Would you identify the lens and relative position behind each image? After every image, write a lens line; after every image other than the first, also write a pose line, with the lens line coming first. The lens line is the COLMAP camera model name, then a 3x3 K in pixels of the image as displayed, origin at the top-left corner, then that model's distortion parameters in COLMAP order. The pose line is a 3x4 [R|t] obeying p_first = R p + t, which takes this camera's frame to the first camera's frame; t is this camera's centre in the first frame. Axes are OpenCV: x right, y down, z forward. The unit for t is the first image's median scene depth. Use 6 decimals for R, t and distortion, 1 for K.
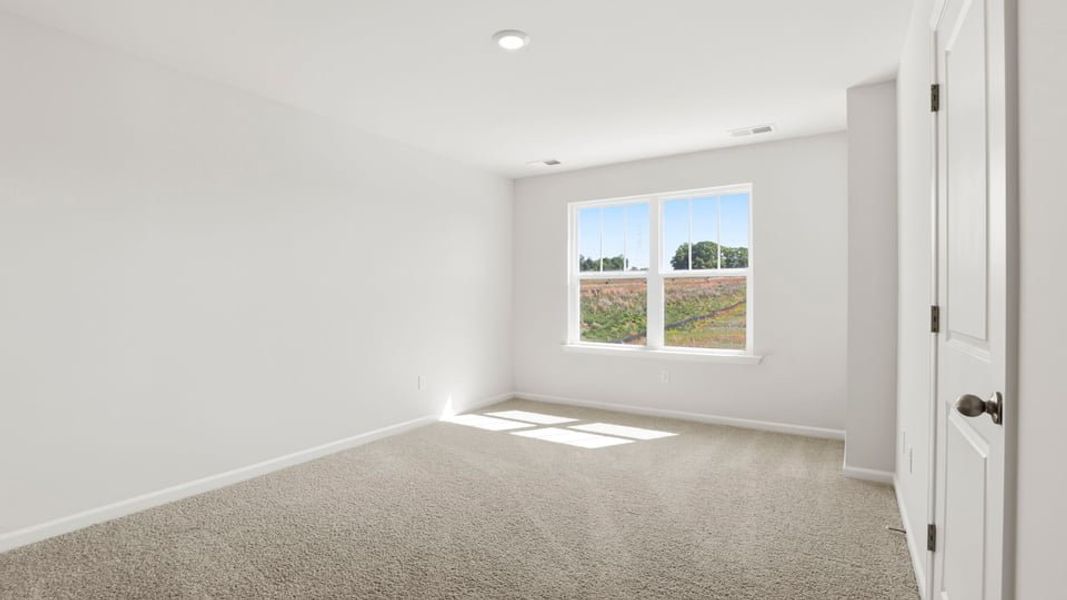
lens RADIAL K [[503.1, 0, 528.9], [0, 503.1, 295.9], [0, 0, 1]] dist [-0.000049, -0.000453]
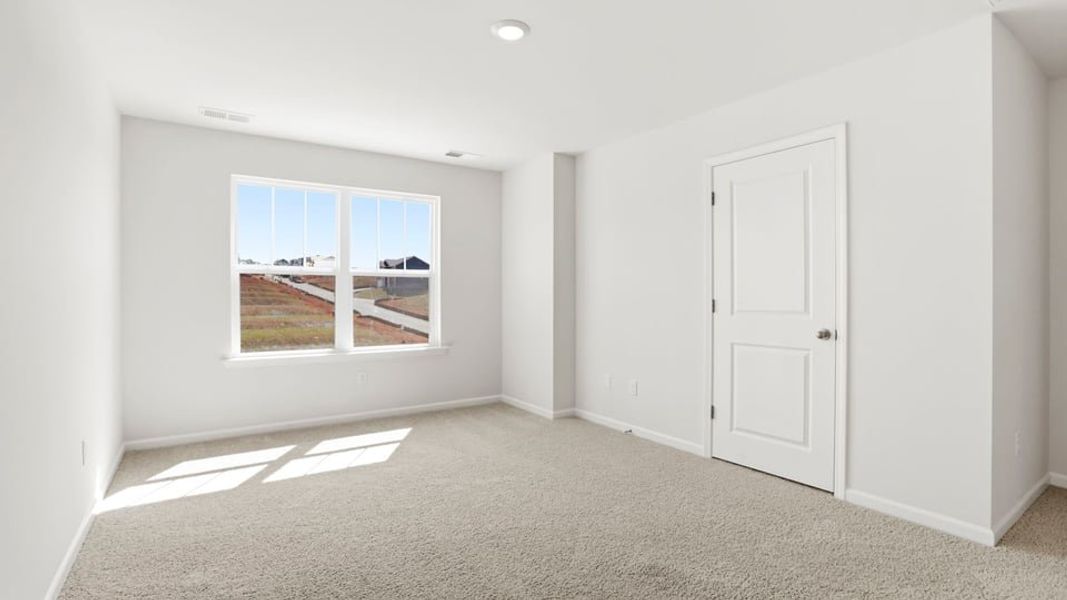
lens RADIAL K [[503.1, 0, 530.0], [0, 503.1, 298.8], [0, 0, 1]] dist [-0.000049, -0.000453]
pose [[0.415887, -0.009658, 0.909365, -0.475604], [0.001325, 0.999949, 0.010015, -0.001896], [-0.909415, -0.002960, 0.415879, 0.299523]]
